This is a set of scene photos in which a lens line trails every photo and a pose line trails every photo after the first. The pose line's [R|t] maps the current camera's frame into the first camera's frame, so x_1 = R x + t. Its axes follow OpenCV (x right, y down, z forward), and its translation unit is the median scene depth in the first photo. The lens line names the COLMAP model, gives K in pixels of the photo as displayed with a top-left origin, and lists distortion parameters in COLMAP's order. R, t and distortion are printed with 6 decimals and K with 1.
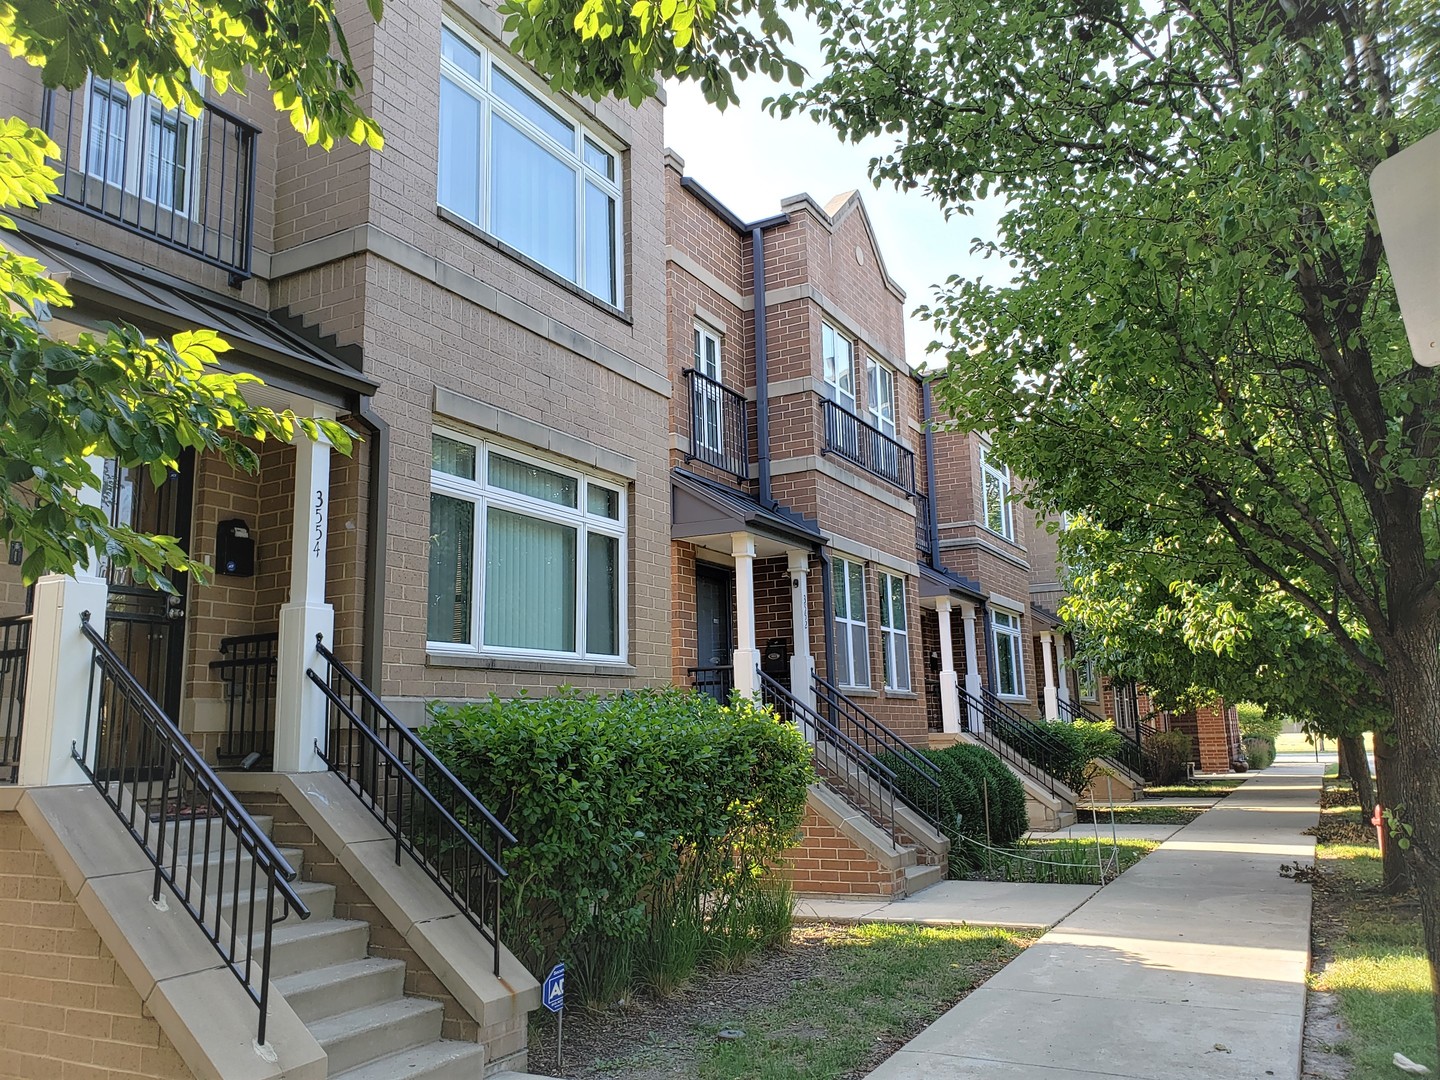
lens RADIAL K [[1115.9, 0, 719.6], [0, 1115.9, 531.8], [0, 0, 1]] dist [0.022989, -0.009100]
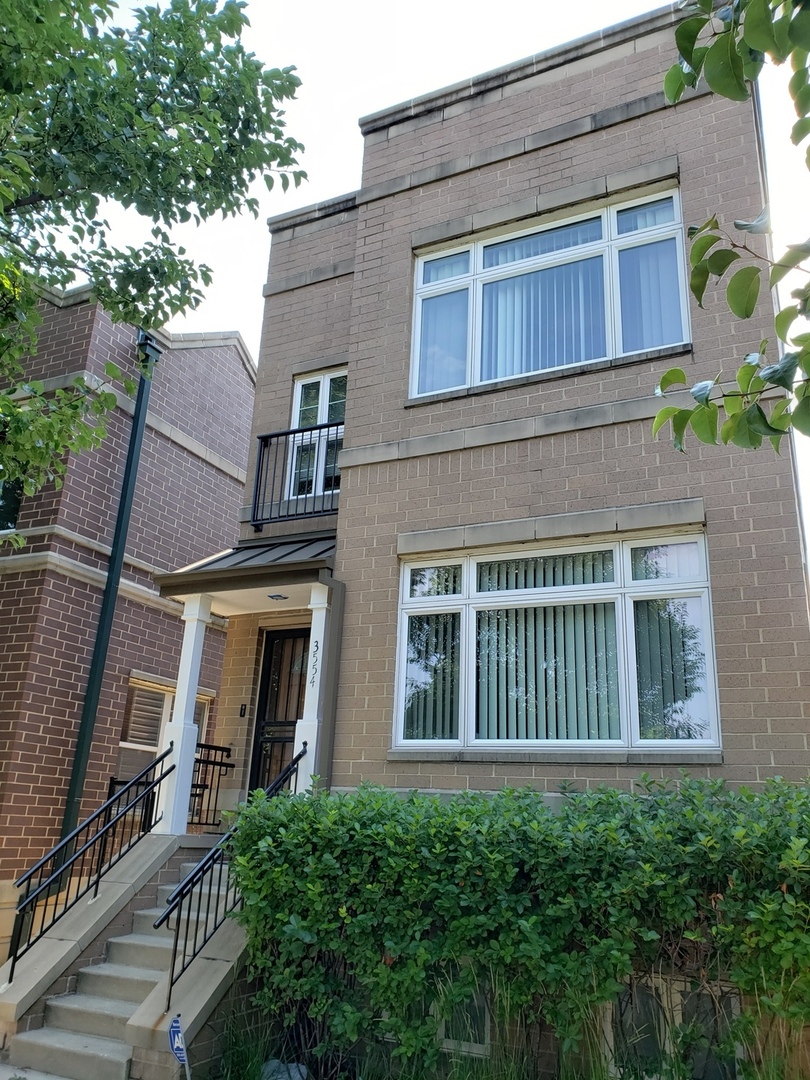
lens RADIAL K [[836.9, 0, 403.0], [0, 836.9, 546.5], [0, 0, 1]] dist [0.022989, -0.009100]
pose [[0.019646, -0.307918, -0.951210, 0.602818], [0.116548, 0.945613, -0.303699, 0.159878], [0.992991, -0.104895, 0.054465, 0.889109]]
